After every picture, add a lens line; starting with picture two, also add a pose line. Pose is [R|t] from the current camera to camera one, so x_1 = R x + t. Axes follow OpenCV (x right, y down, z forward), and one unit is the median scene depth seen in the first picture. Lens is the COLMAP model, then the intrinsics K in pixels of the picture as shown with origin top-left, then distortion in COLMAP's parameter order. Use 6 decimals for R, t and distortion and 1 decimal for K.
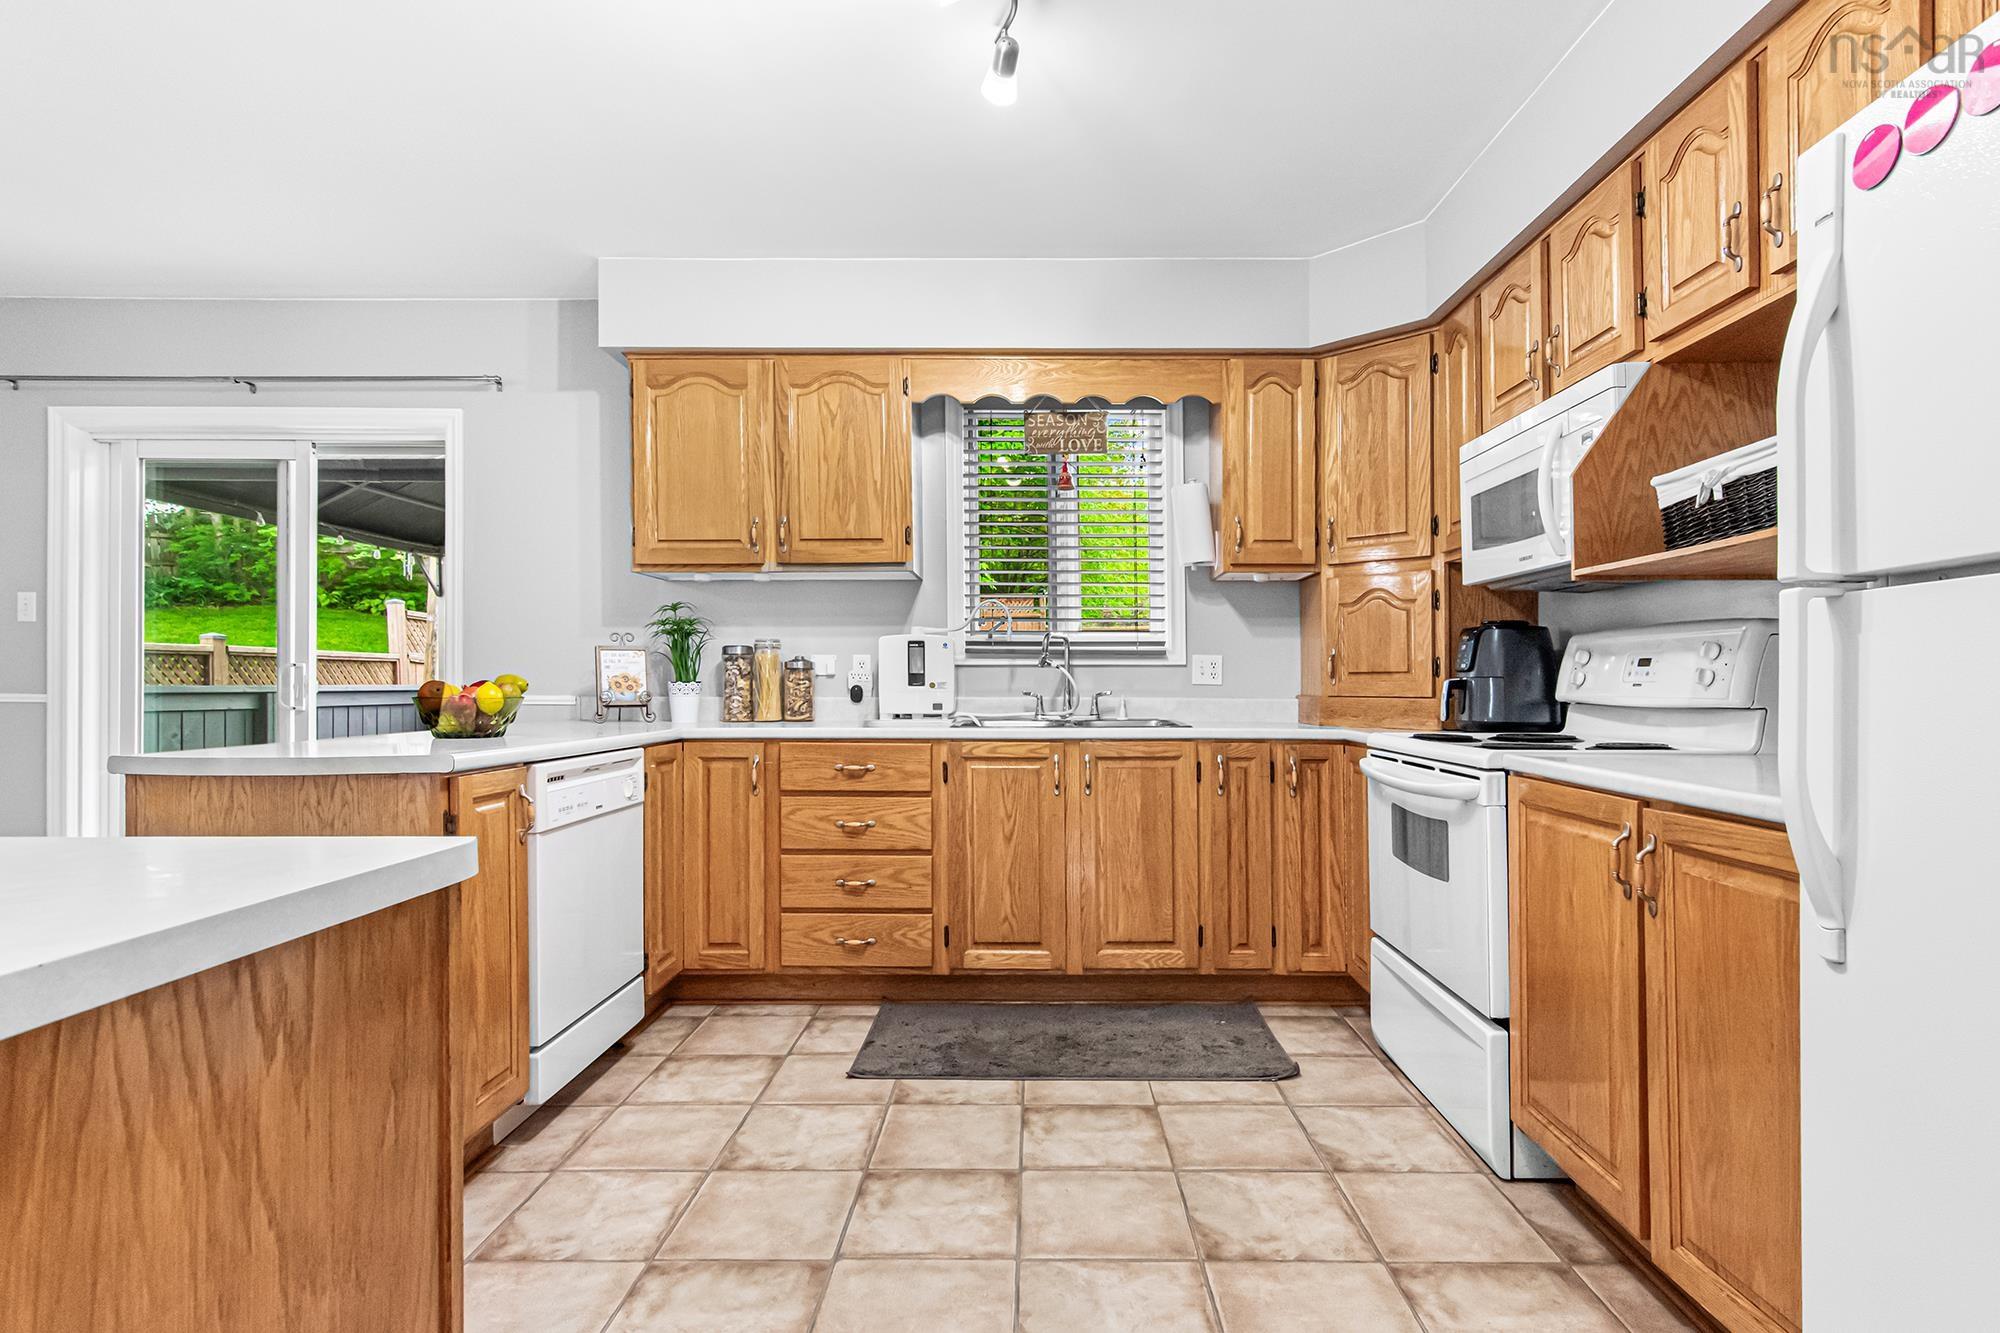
lens RADIAL K [[1004.1, 0, 1032.9], [0, 1004.1, 665.7], [0, 0, 1]] dist [-0.000598, -0.000036]
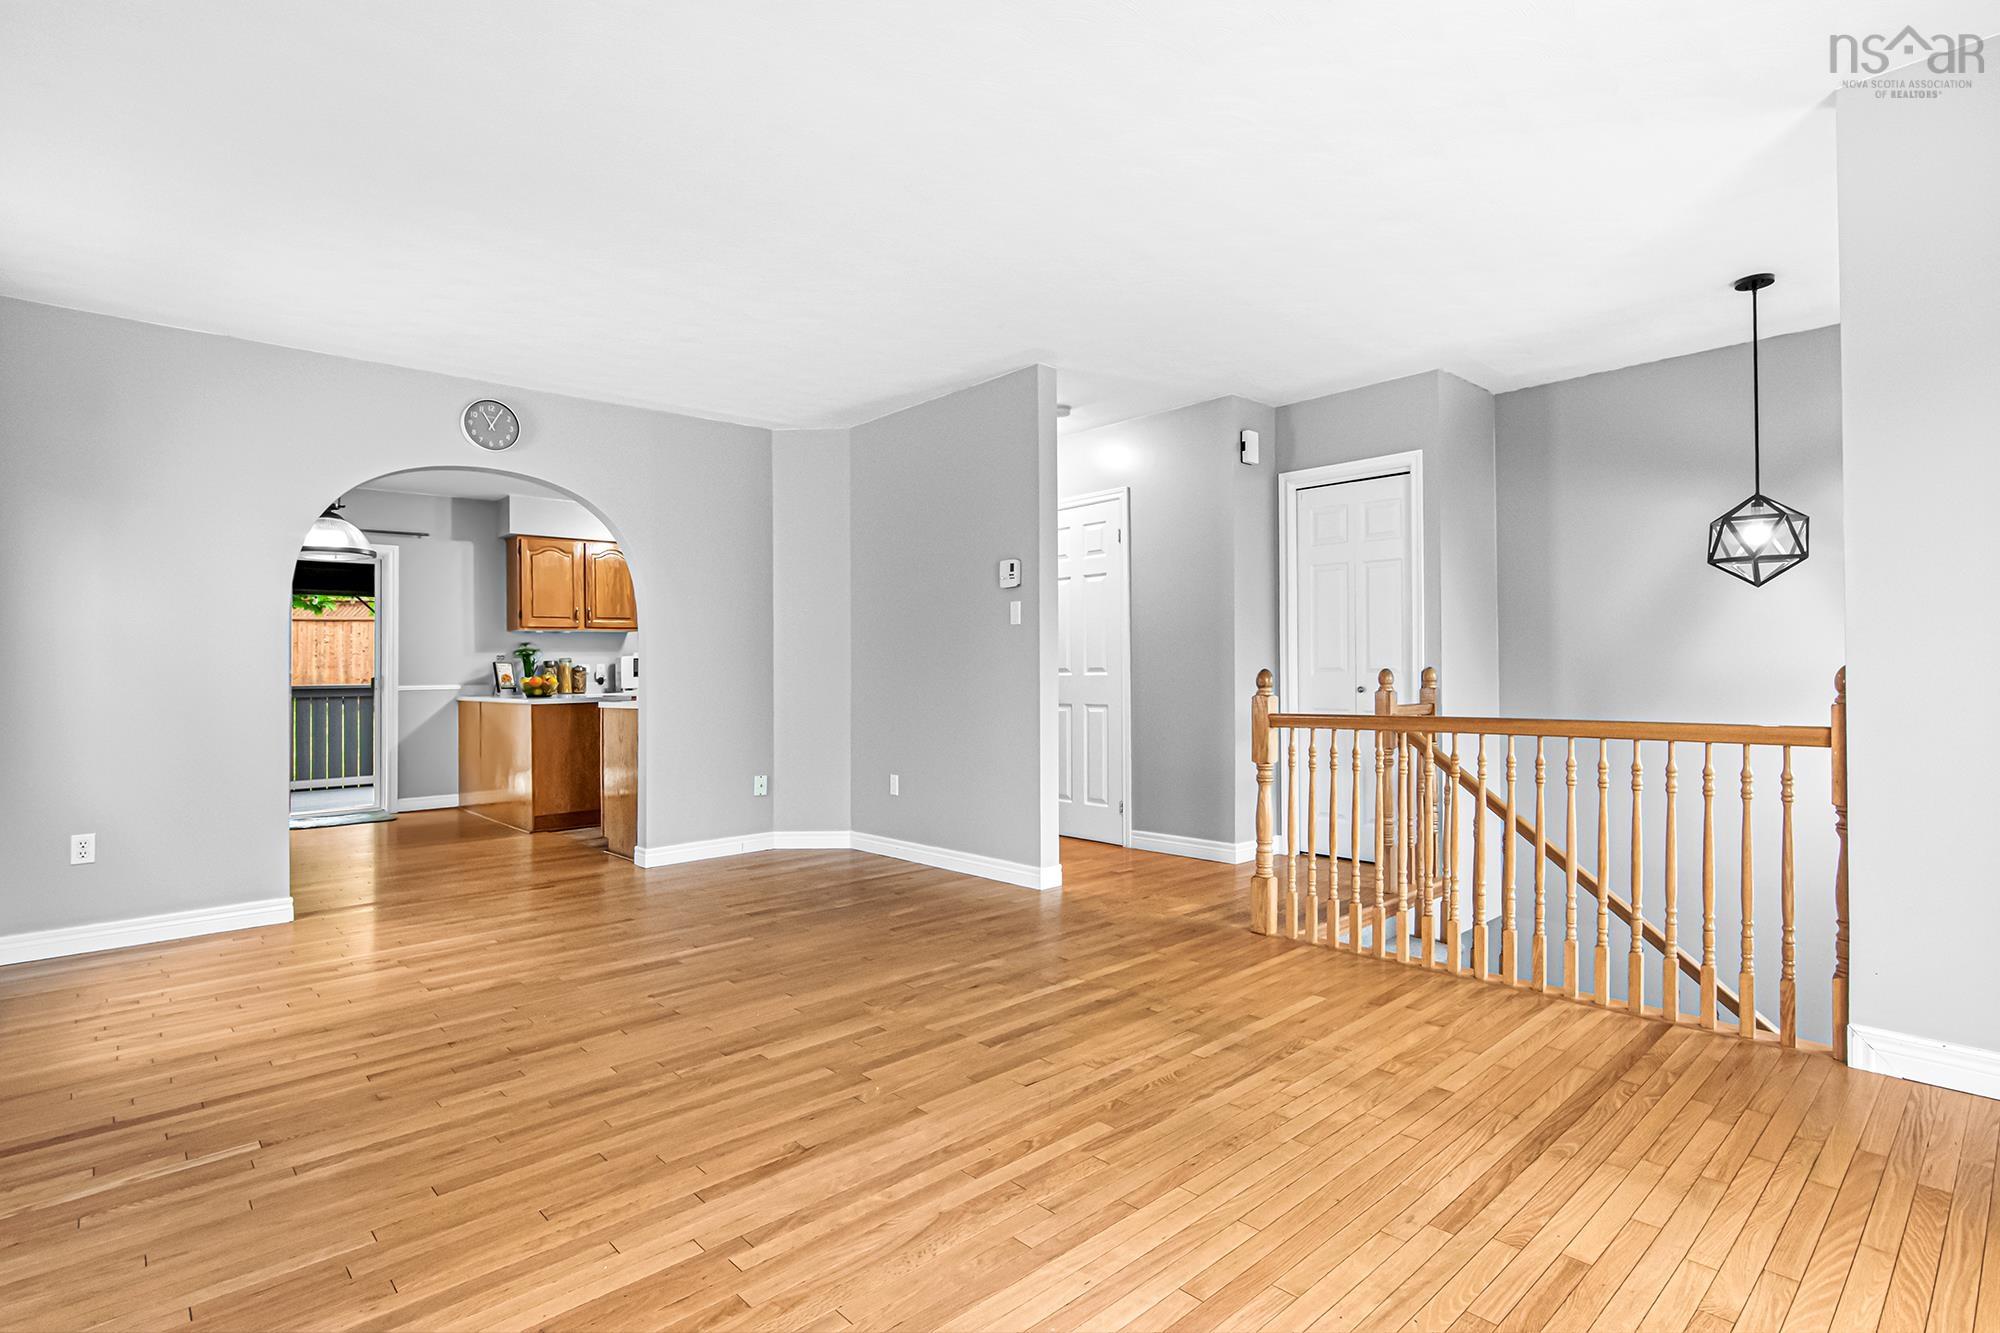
lens RADIAL K [[986.1, 0, 1048.3], [0, 986.1, 658.8], [0, 0, 1]] dist [0.001759, 0.000366]
pose [[0.708611, -0.004839, 0.705583, -1.218399], [0.002398, 0.999987, 0.004450, -0.036151], [-0.705595, -0.001462, 0.708614, -1.579582]]
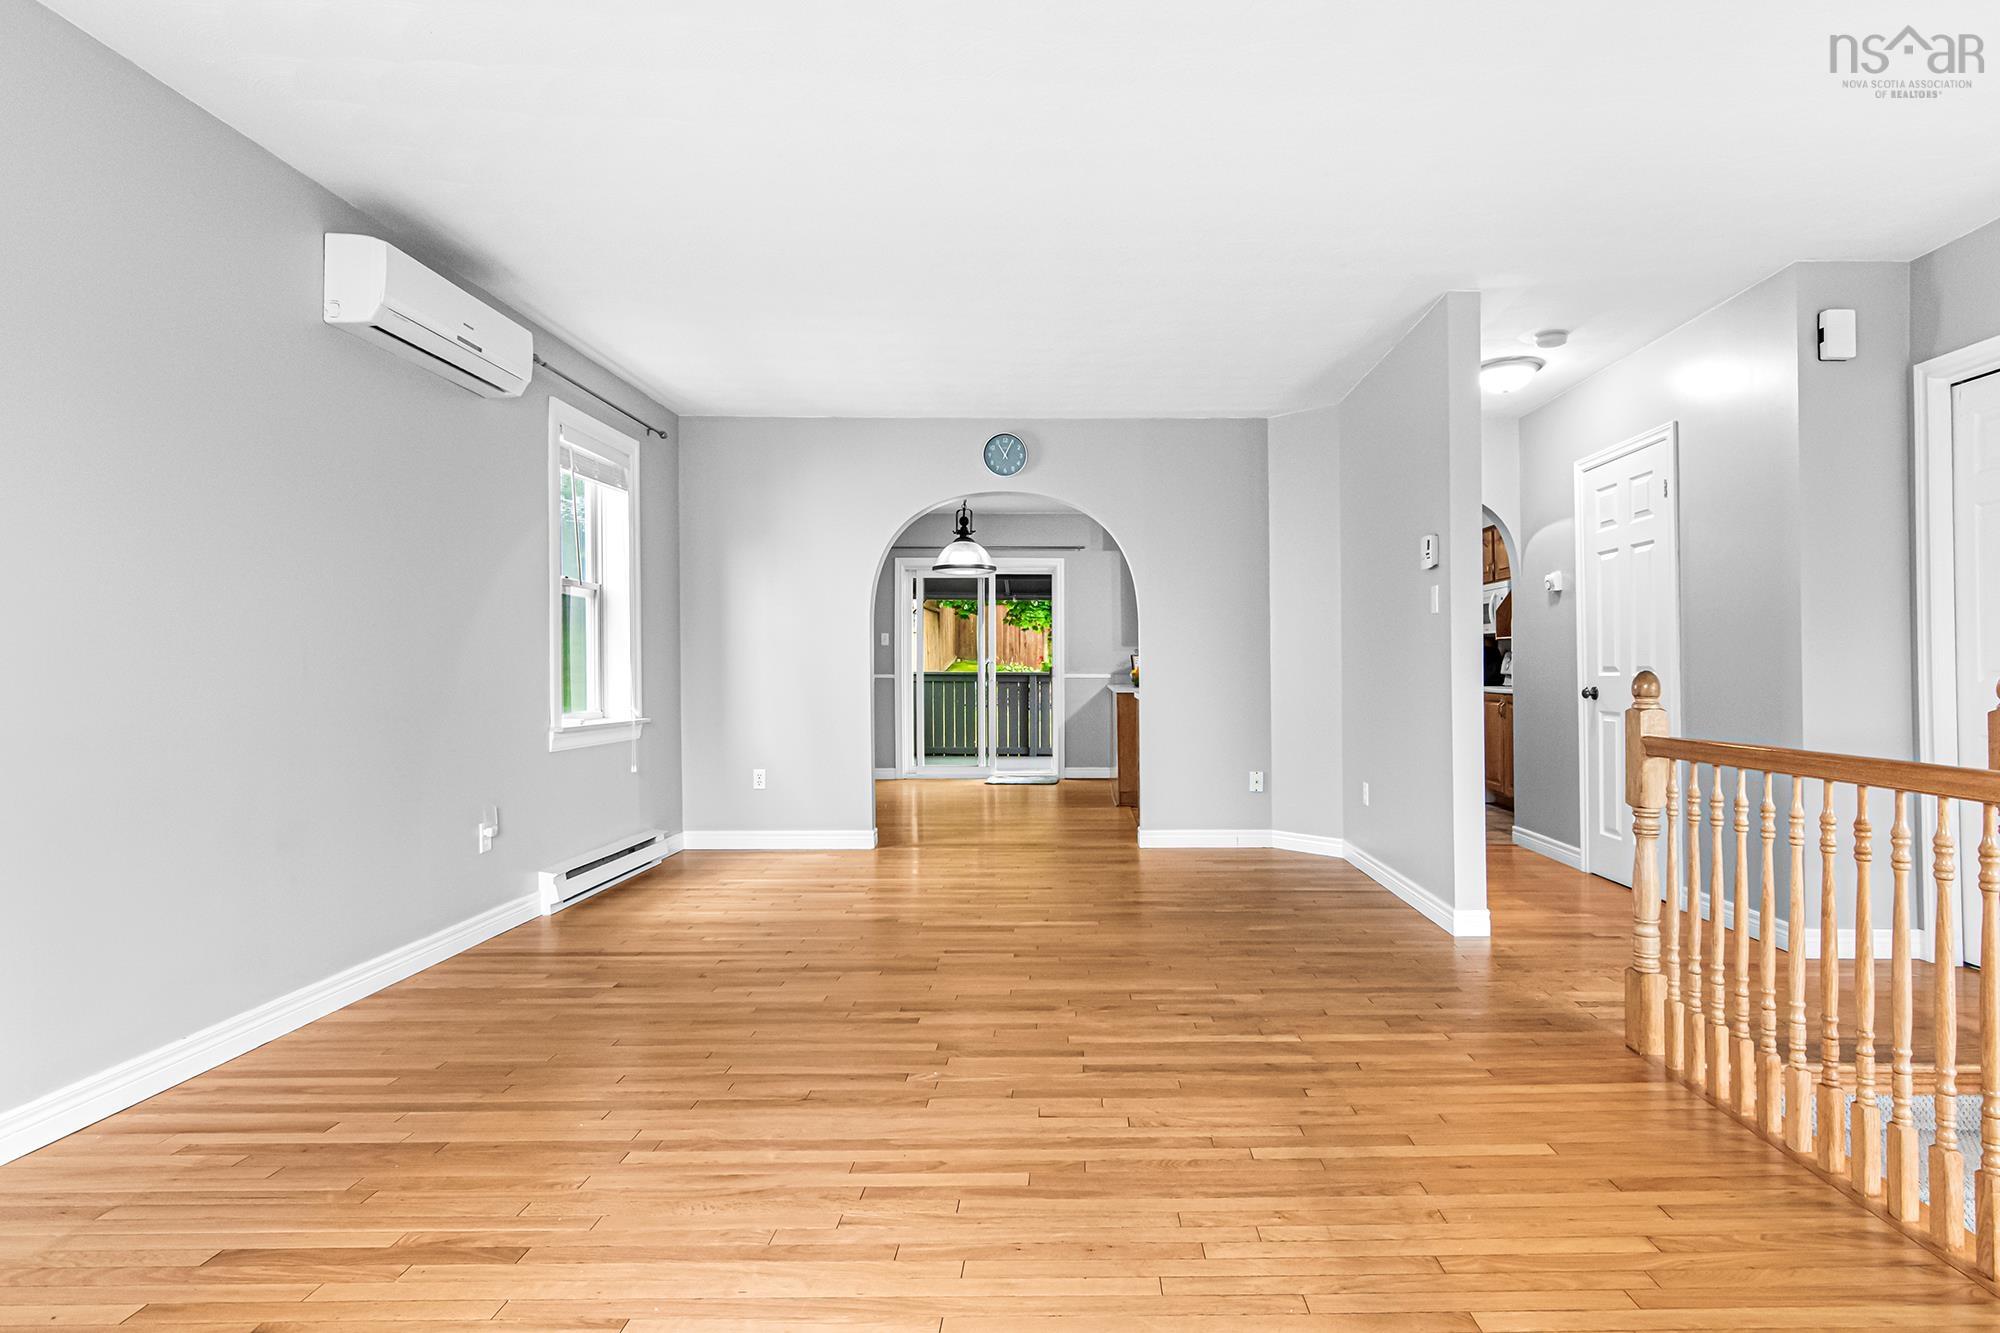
lens RADIAL K [[1005.7, 0, 1053.5], [0, 1005.7, 671.3], [0, 0, 1]] dist [0.002033, 0.000371]
pose [[0.999402, -0.003870, 0.034363, -0.789475], [0.003124, 0.999759, 0.021733, -0.037145], [-0.034439, -0.021612, 0.999173, -1.715407]]
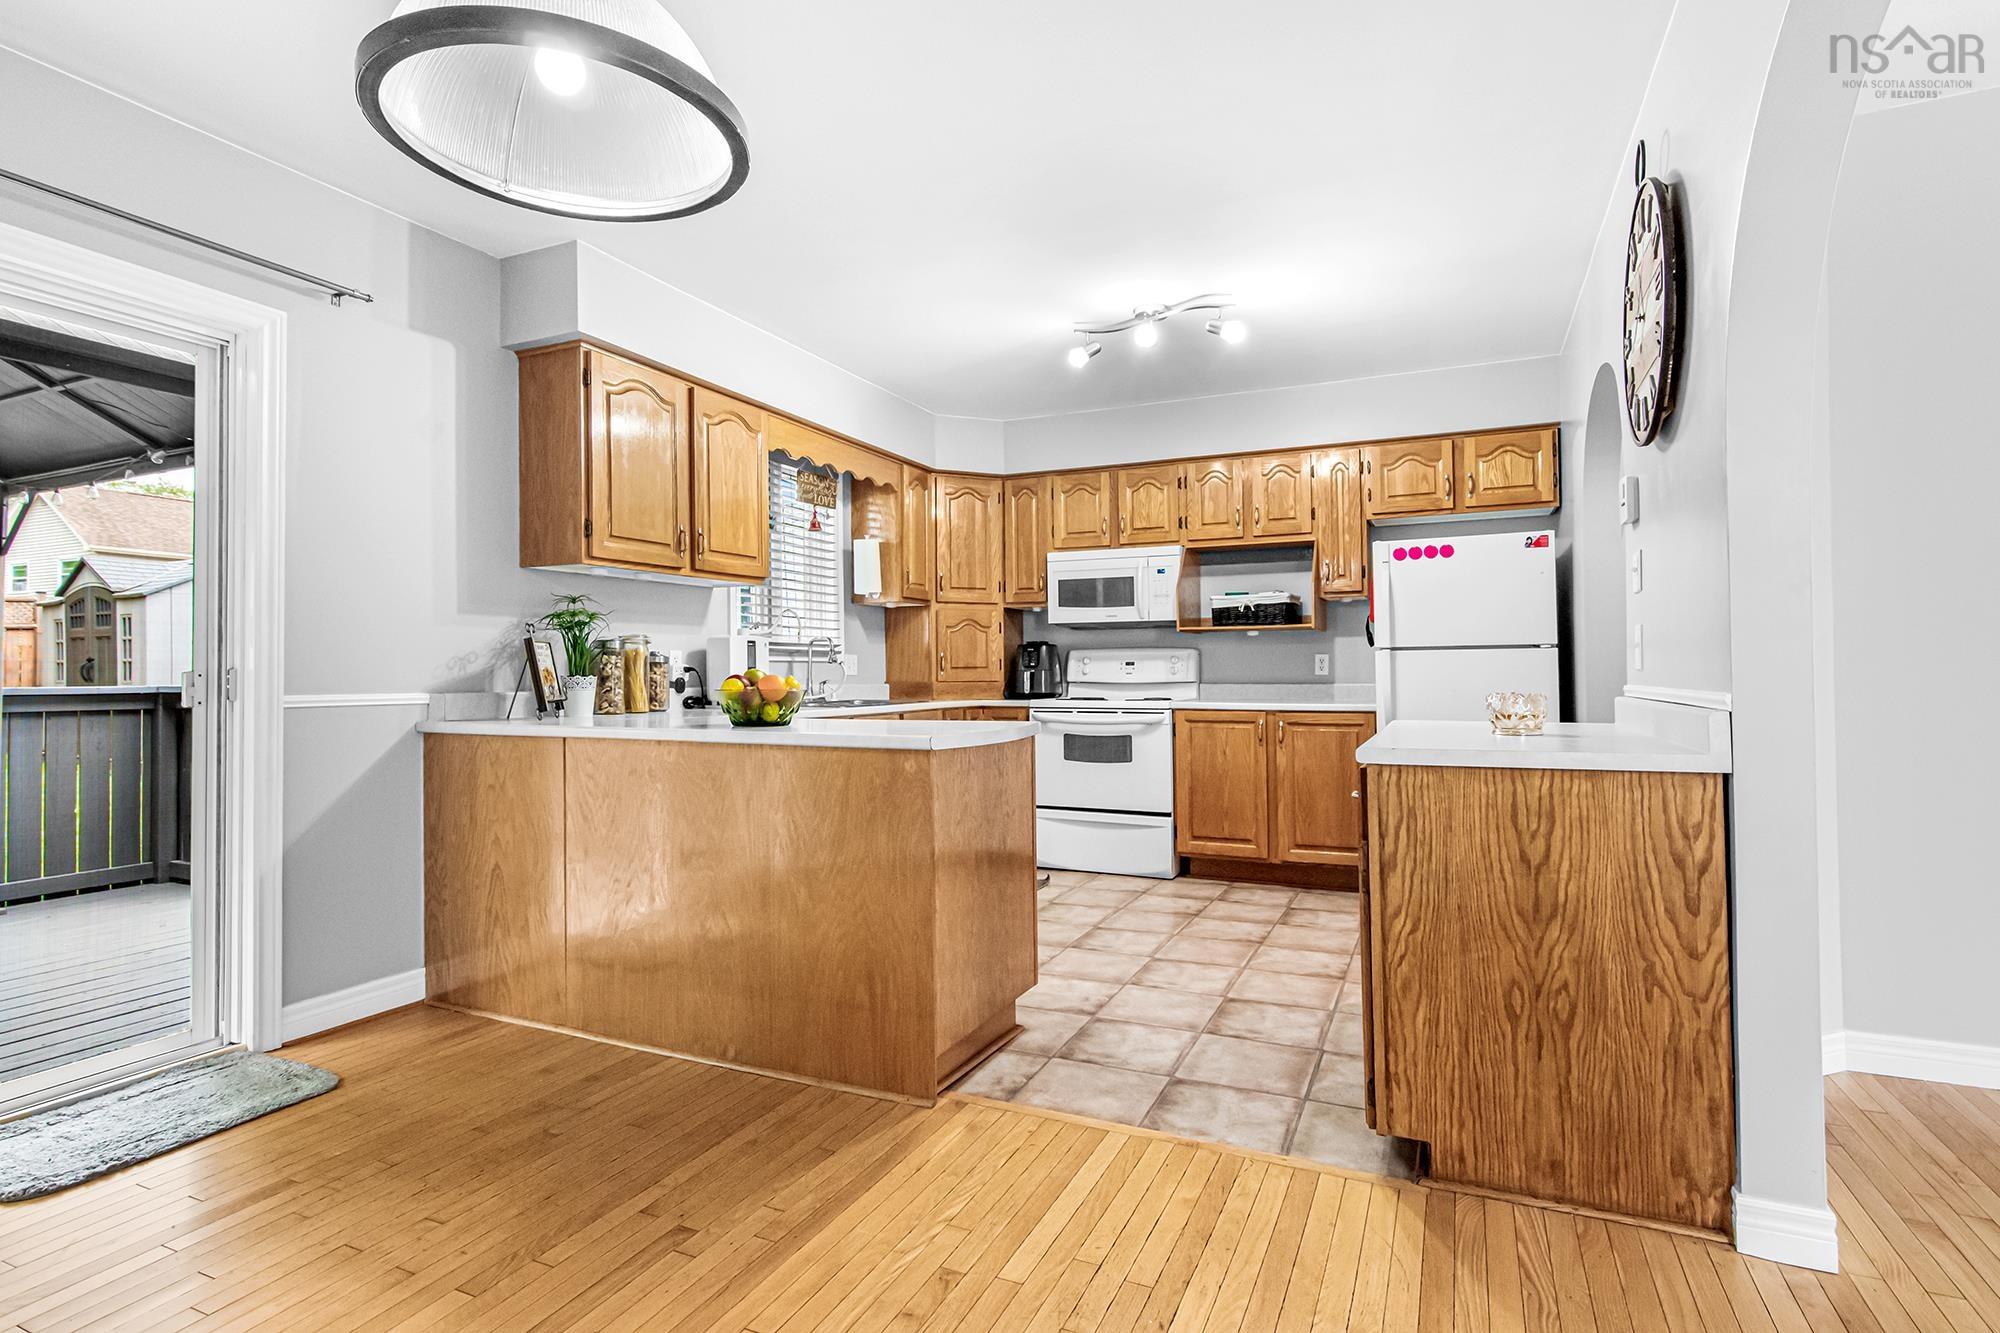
lens RADIAL K [[989.8, 0, 1007.9], [0, 989.8, 644.7], [0, 0, 1]] dist [0.000627, 0.000470]
pose [[0.400699, 0.021710, 0.915953, -1.199222], [-0.011418, 0.999760, -0.018701, -0.001081], [-0.916139, -0.002965, 0.400850, 0.252123]]
